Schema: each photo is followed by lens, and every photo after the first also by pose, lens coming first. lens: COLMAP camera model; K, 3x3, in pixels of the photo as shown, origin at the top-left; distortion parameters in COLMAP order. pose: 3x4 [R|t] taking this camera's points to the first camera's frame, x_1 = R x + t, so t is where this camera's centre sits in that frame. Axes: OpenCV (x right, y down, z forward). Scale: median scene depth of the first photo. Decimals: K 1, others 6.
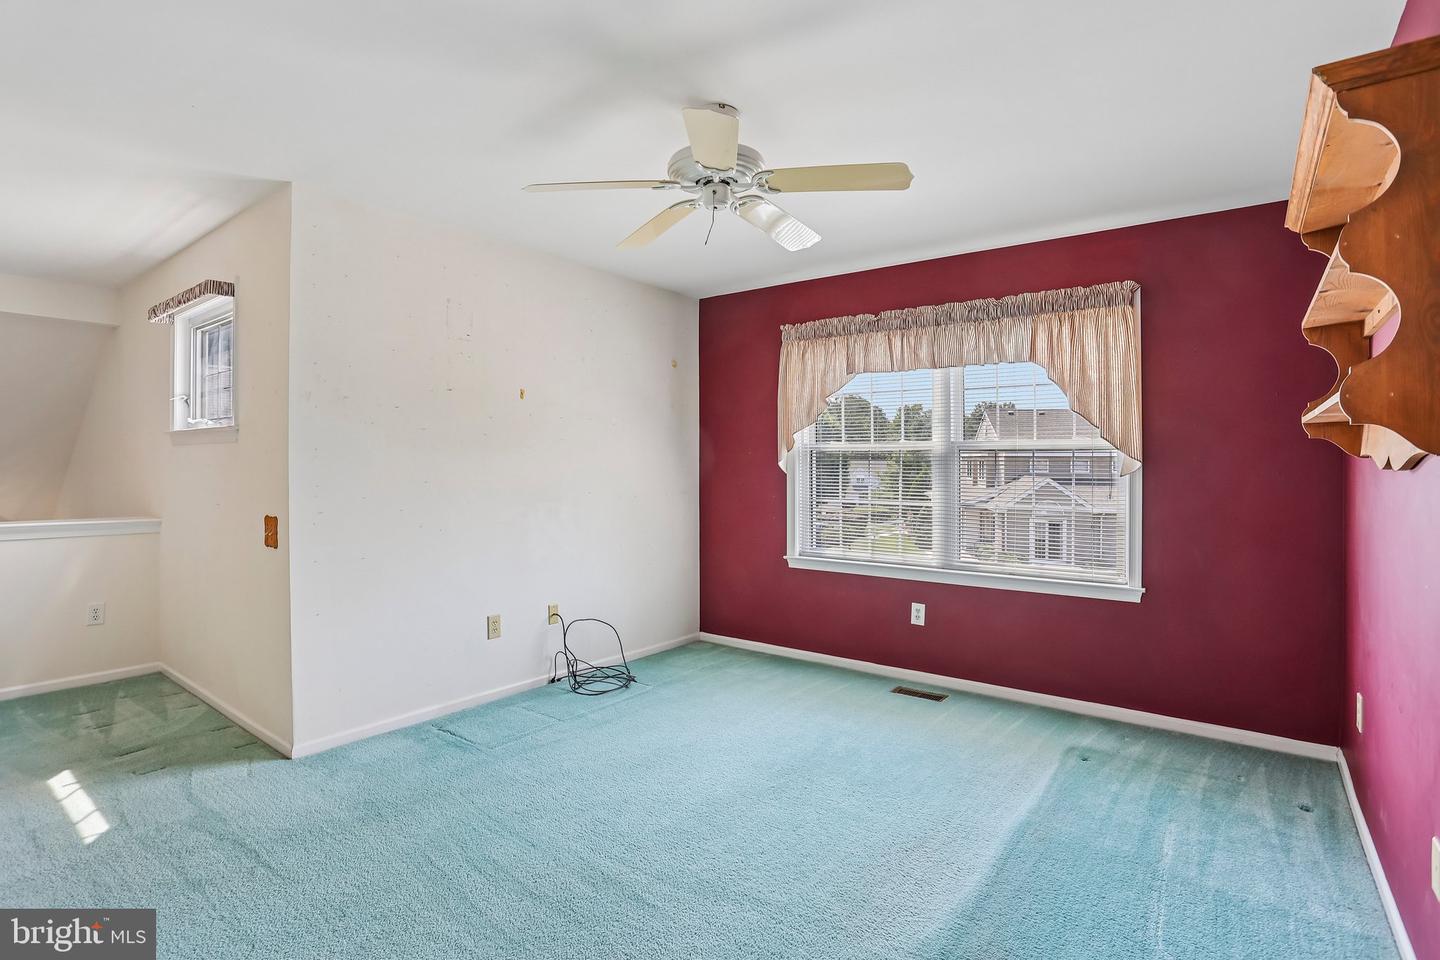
lens RADIAL K [[689.8, 0, 721.5], [0, 689.8, 456.3], [0, 0, 1]] dist [-0.052990, 0.000102]
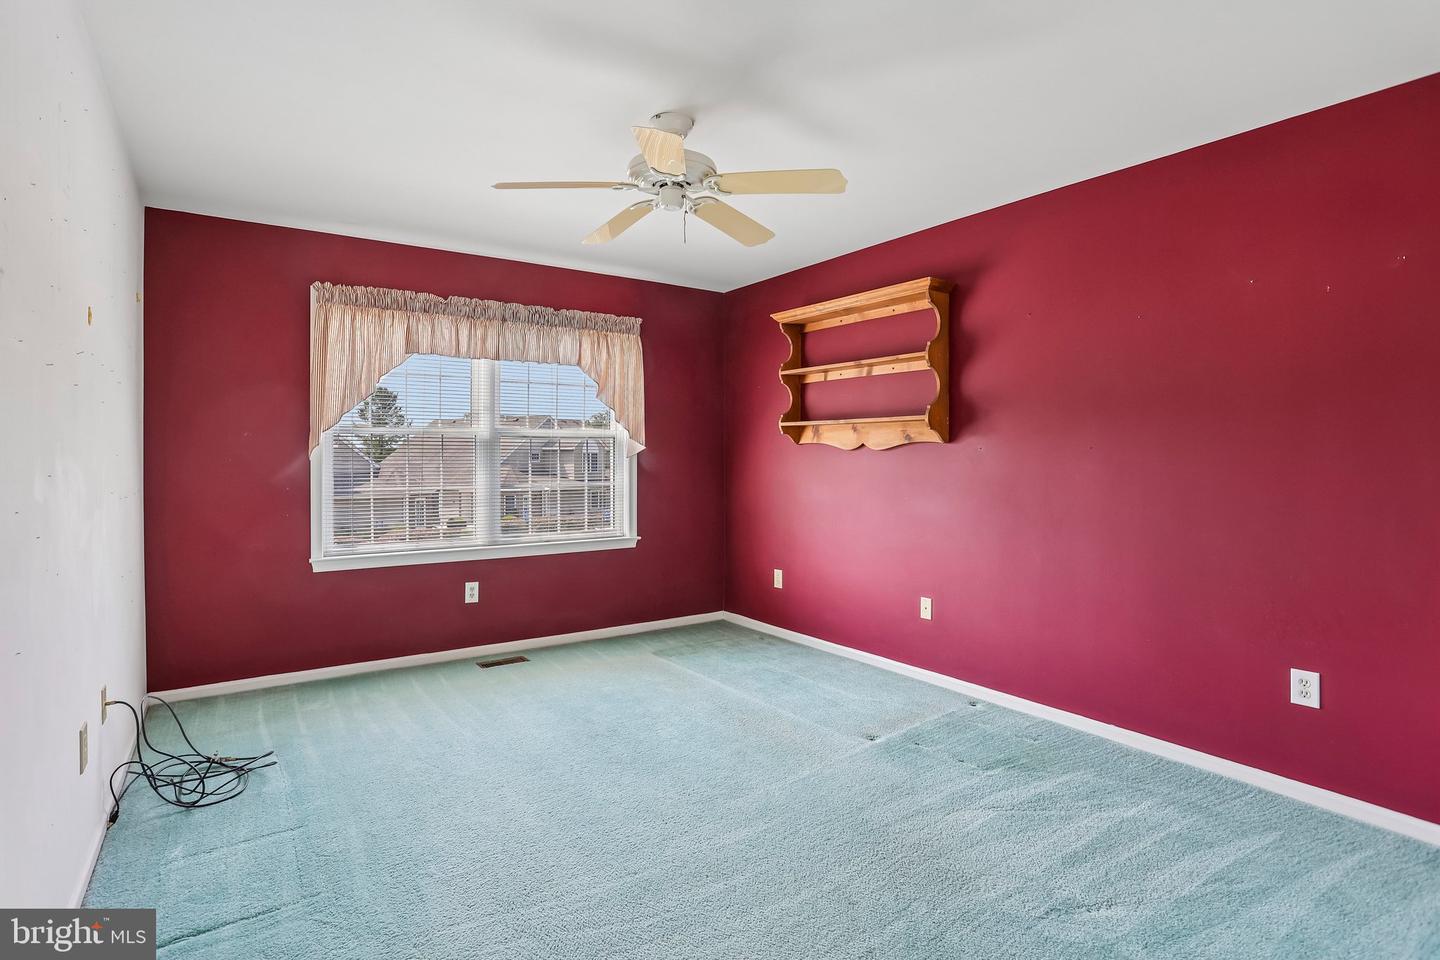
lens RADIAL K [[705.5, 0, 705.9], [0, 705.5, 447.7], [0, 0, 1]] dist [-0.052759, 0.000586]
pose [[0.332305, -0.004145, 0.943163, -0.603811], [-0.017688, 0.999787, 0.010626, -0.007904], [-0.943006, -0.020214, 0.332161, 0.314074]]
